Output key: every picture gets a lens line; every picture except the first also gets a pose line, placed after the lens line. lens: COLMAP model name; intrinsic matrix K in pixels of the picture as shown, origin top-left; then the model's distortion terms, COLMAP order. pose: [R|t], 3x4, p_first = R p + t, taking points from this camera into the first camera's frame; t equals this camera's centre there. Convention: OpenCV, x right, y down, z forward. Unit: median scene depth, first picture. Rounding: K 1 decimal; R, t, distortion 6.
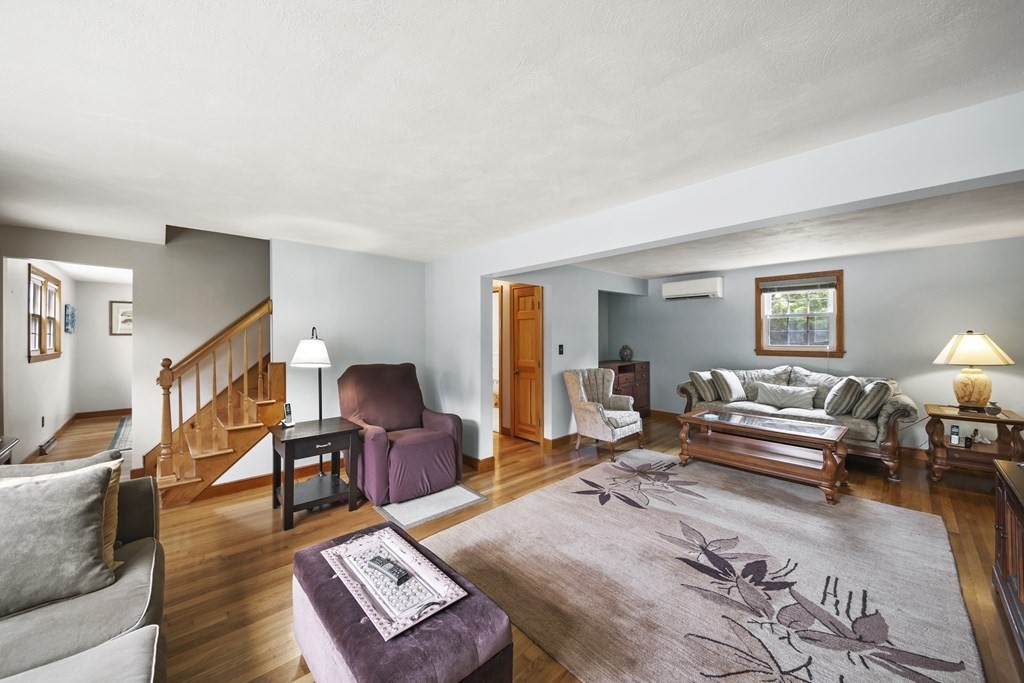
lens RADIAL K [[369.1, 0, 505.0], [0, 369.1, 338.4], [0, 0, 1]] dist [-0.009466, -0.000753]
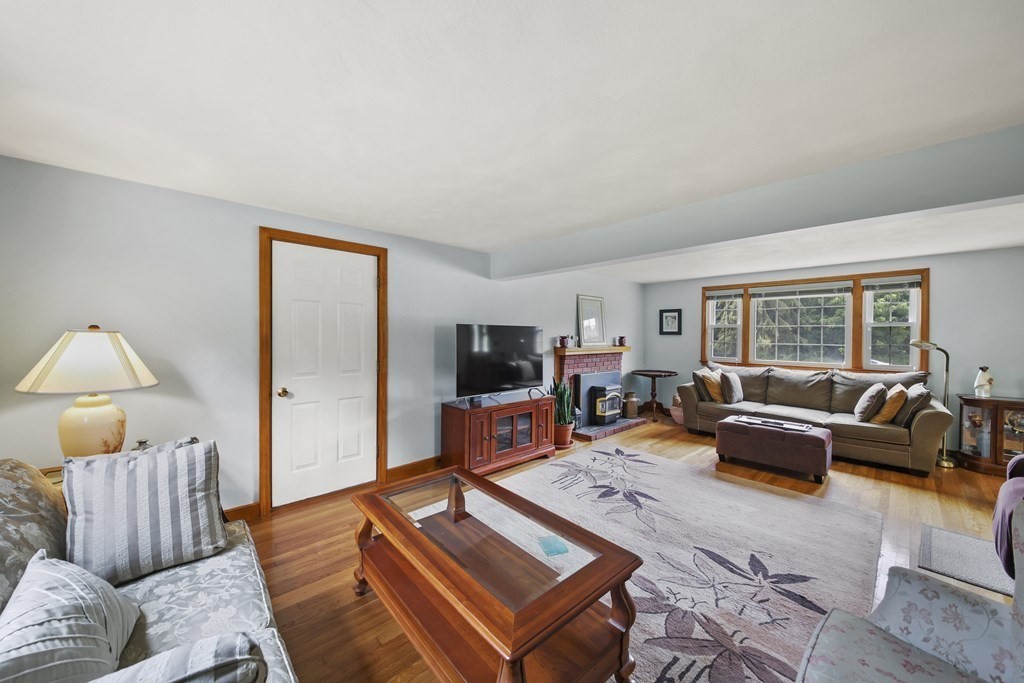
lens RADIAL K [[369.1, 0, 513.1], [0, 369.1, 338.8], [0, 0, 1]] dist [-0.009466, -0.000753]
pose [[-0.999860, 0.003068, -0.016461, 1.065369], [0.002818, 0.999881, 0.015175, -0.012373], [0.016506, 0.015127, -0.999749, 2.407466]]
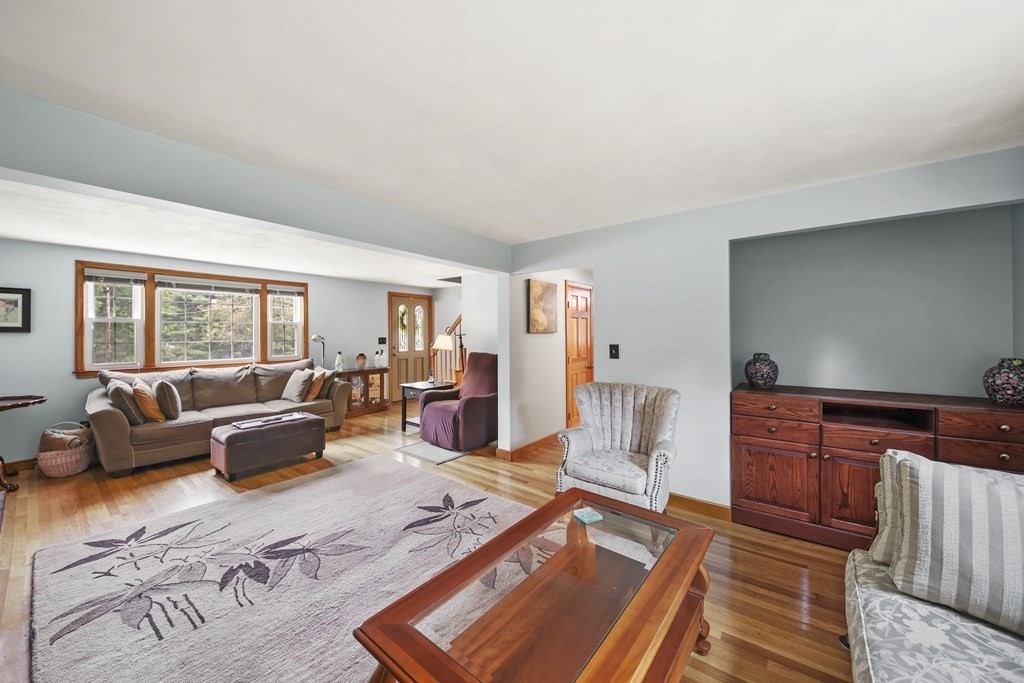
lens RADIAL K [[369.1, 0, 498.3], [0, 369.1, 330.1], [0, 0, 1]] dist [-0.009466, -0.000753]
pose [[0.166142, 0.004106, -0.986093, 1.722500], [-0.005265, 0.999981, 0.003277, -0.024088], [0.986088, 0.004647, 0.166161, 1.439968]]
